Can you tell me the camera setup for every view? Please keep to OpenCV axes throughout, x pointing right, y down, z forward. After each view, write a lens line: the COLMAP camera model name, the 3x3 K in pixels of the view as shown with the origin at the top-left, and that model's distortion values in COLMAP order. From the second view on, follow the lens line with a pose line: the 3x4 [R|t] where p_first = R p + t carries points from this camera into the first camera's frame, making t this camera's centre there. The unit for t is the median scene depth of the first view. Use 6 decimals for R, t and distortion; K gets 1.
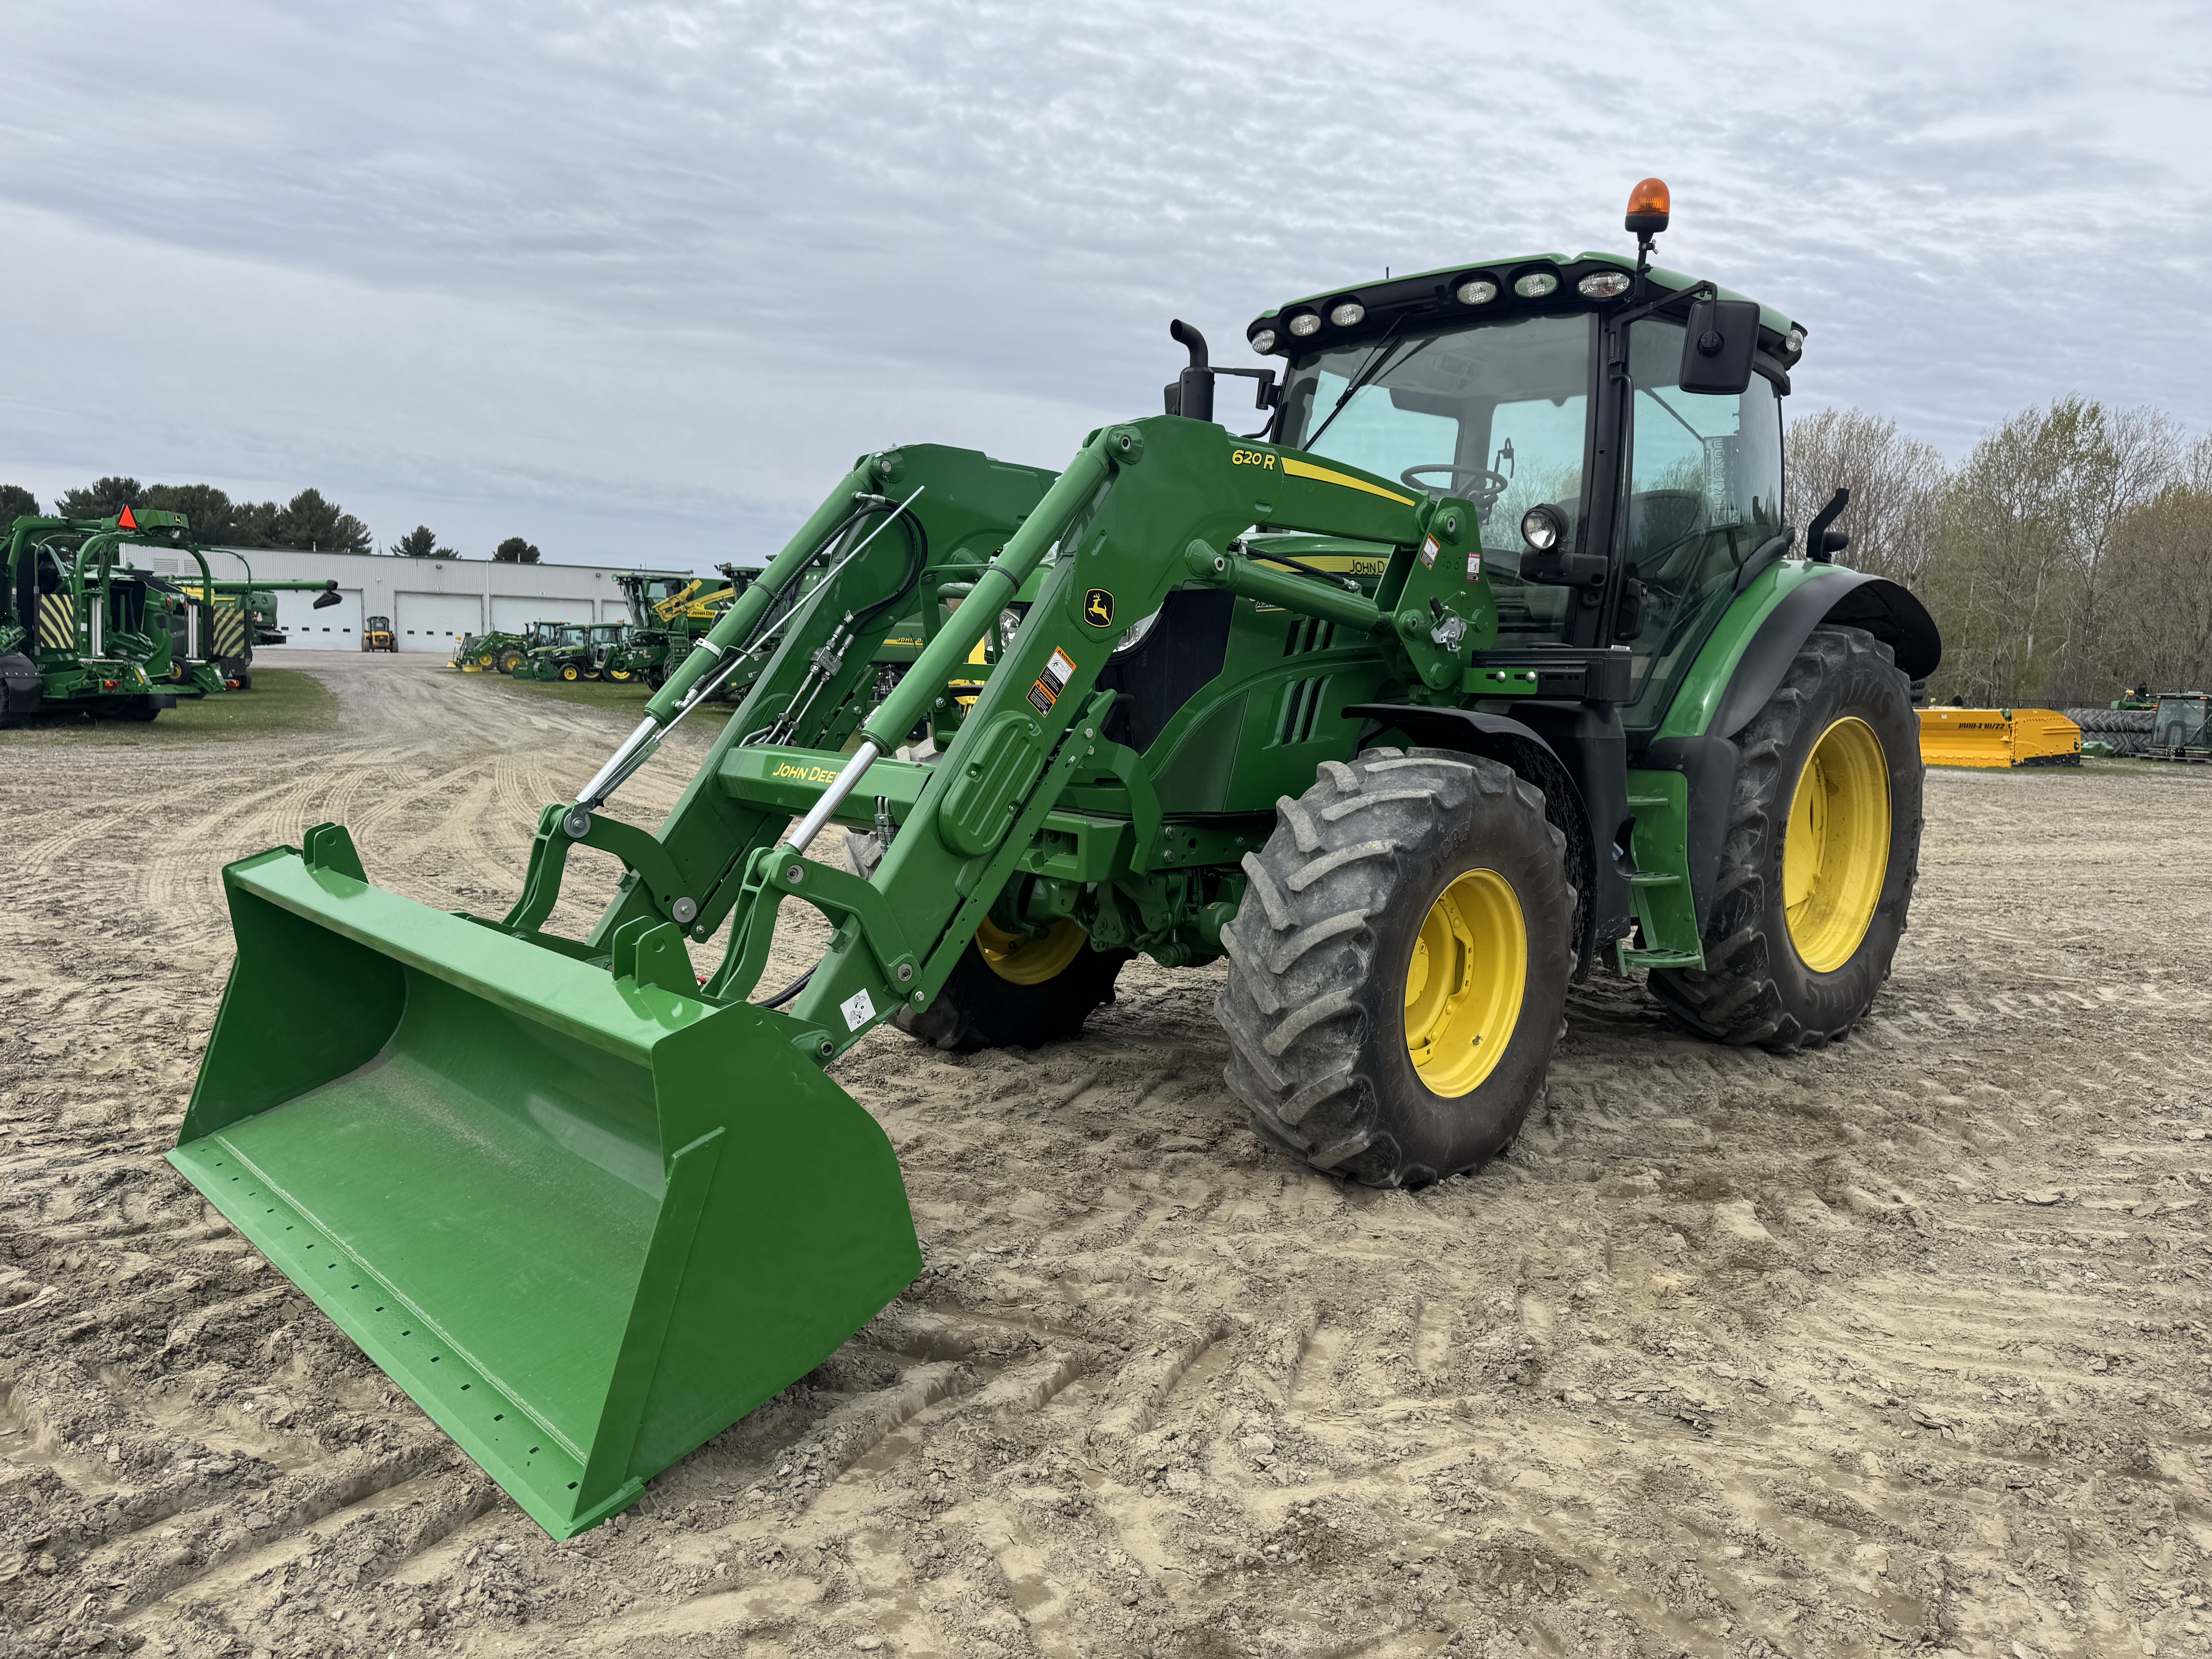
lens RADIAL K [[1568.1, 0, 1104.3], [0, 1568.1, 946.4], [0, 0, 1]] dist [0.064674, -0.063758]
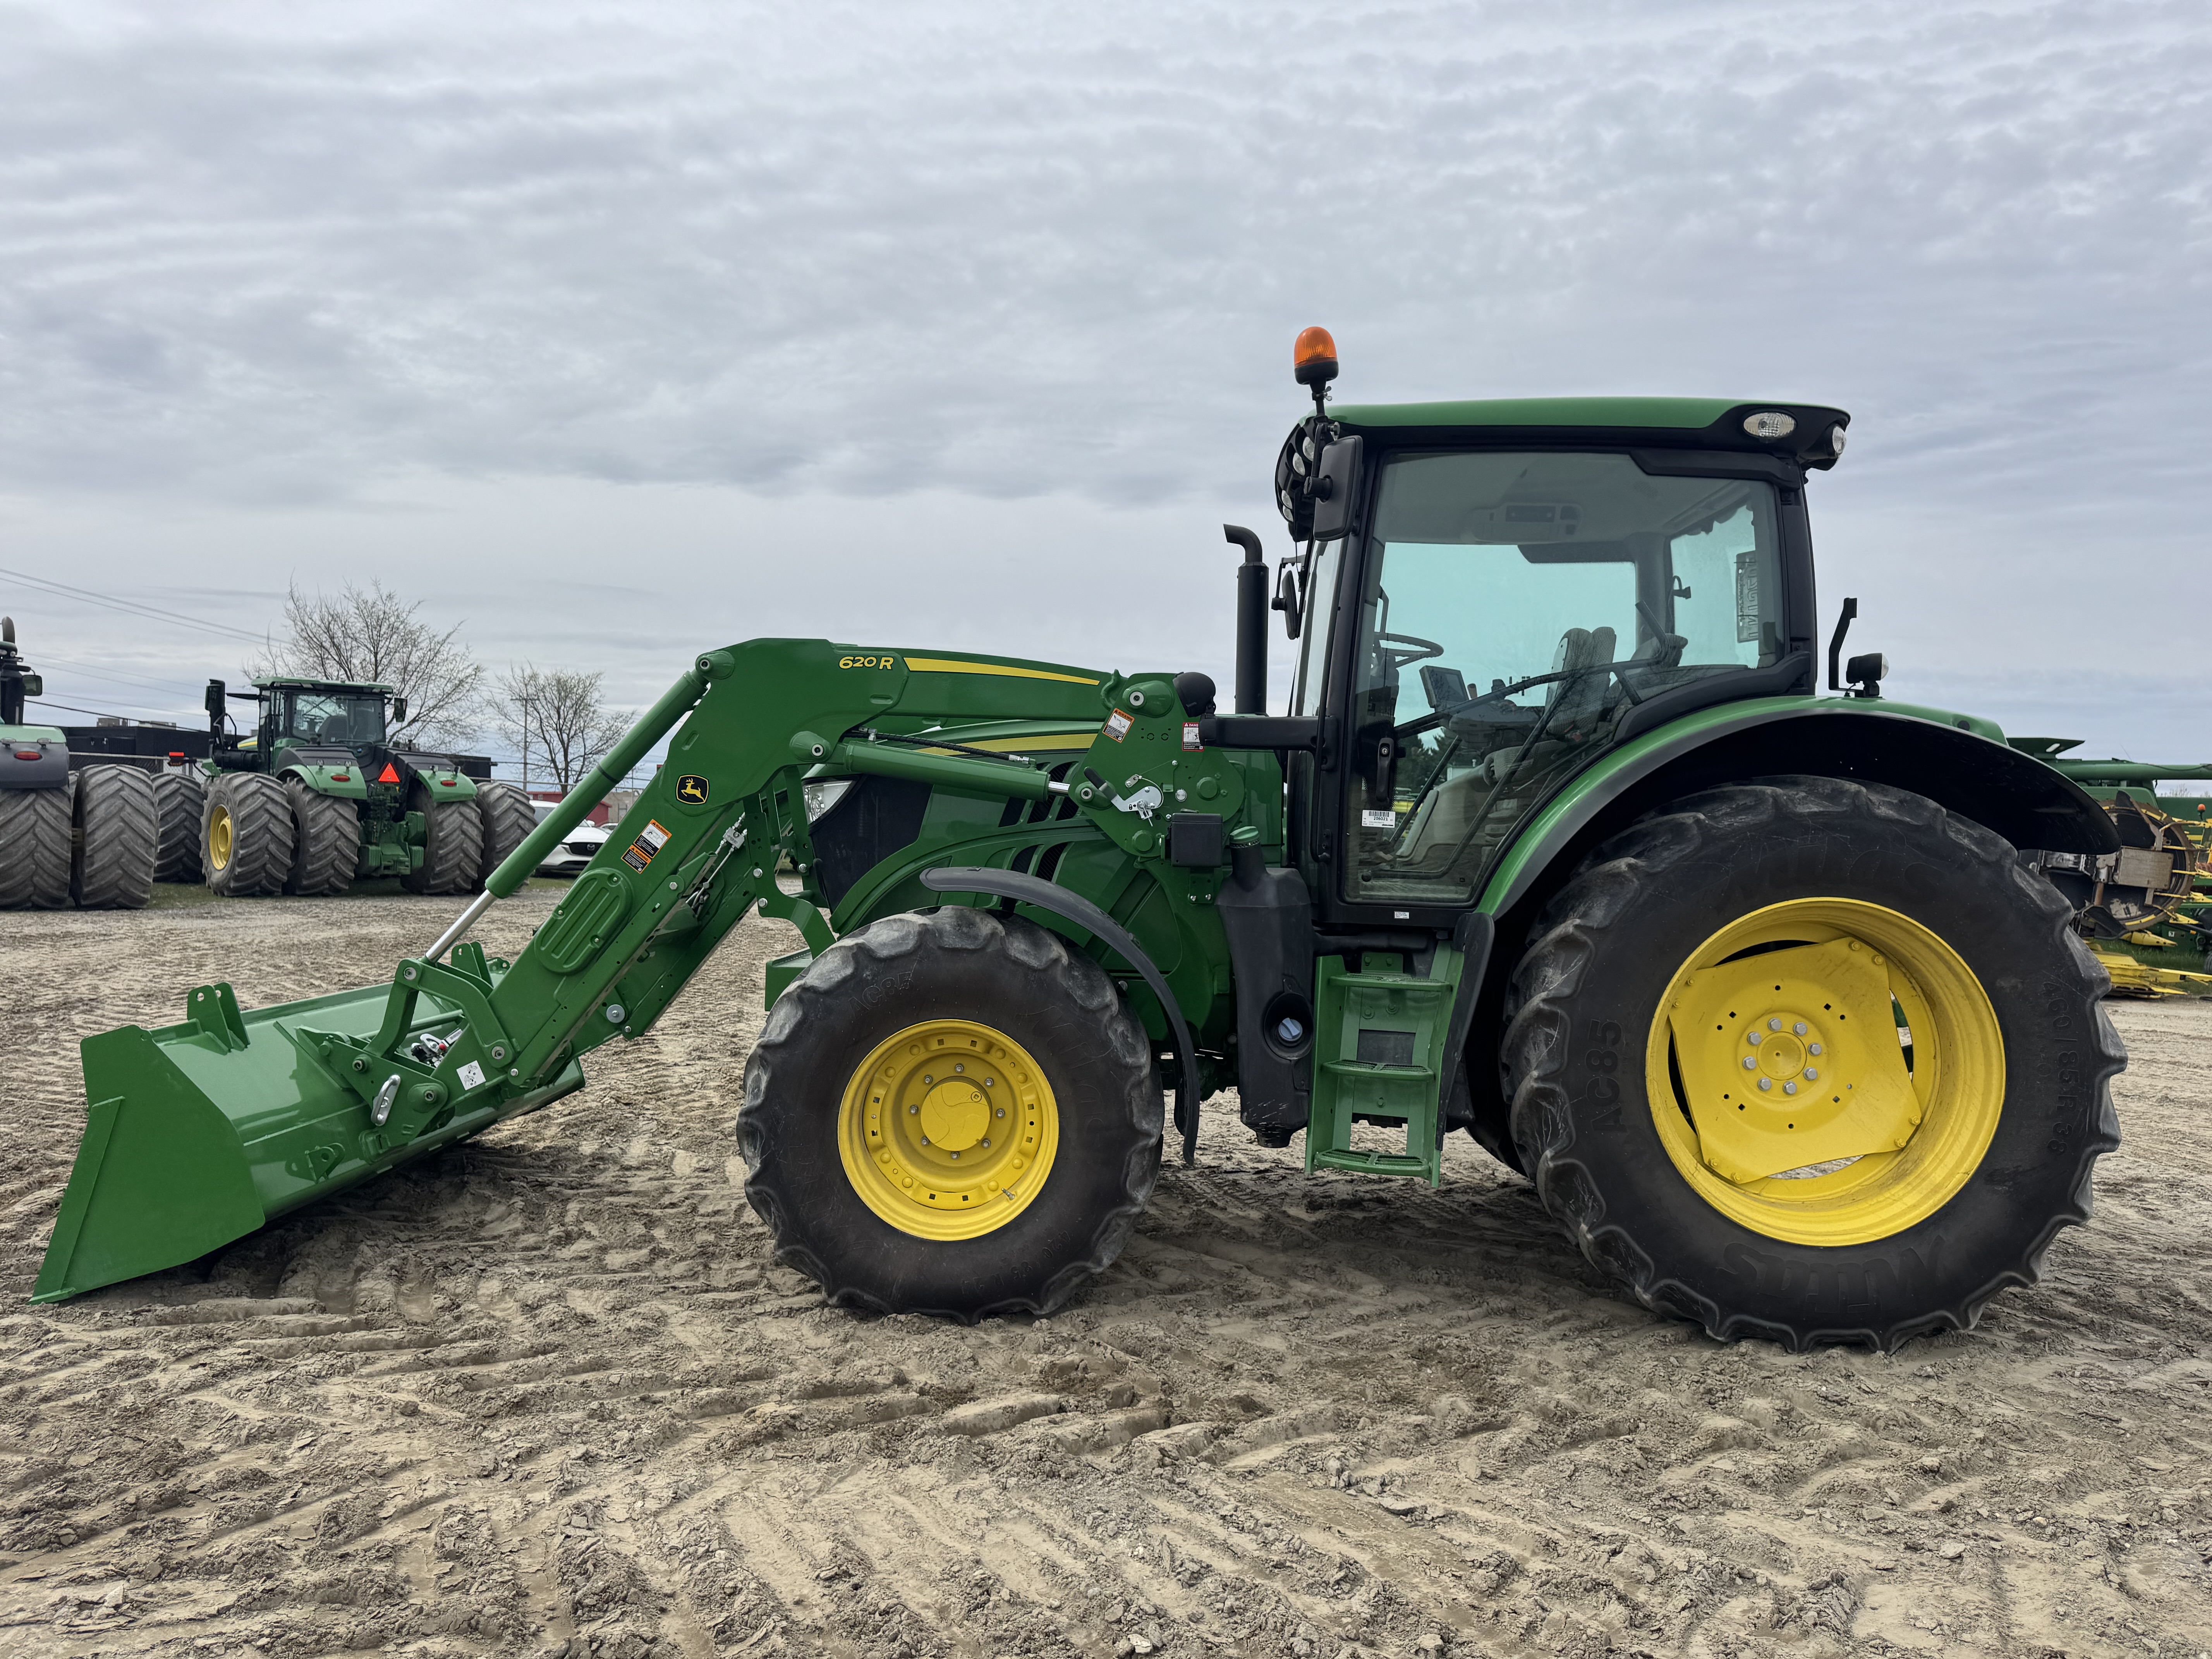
lens RADIAL K [[1556.1, 0, 1107.9], [0, 1556.1, 957.5], [0, 0, 1]] dist [0.079211, -0.071084]
pose [[0.699863, 0.038645, -0.713231, 0.936123], [-0.123334, 0.990075, -0.067377, -0.029639], [0.703549, 0.135120, 0.697683, 0.301526]]
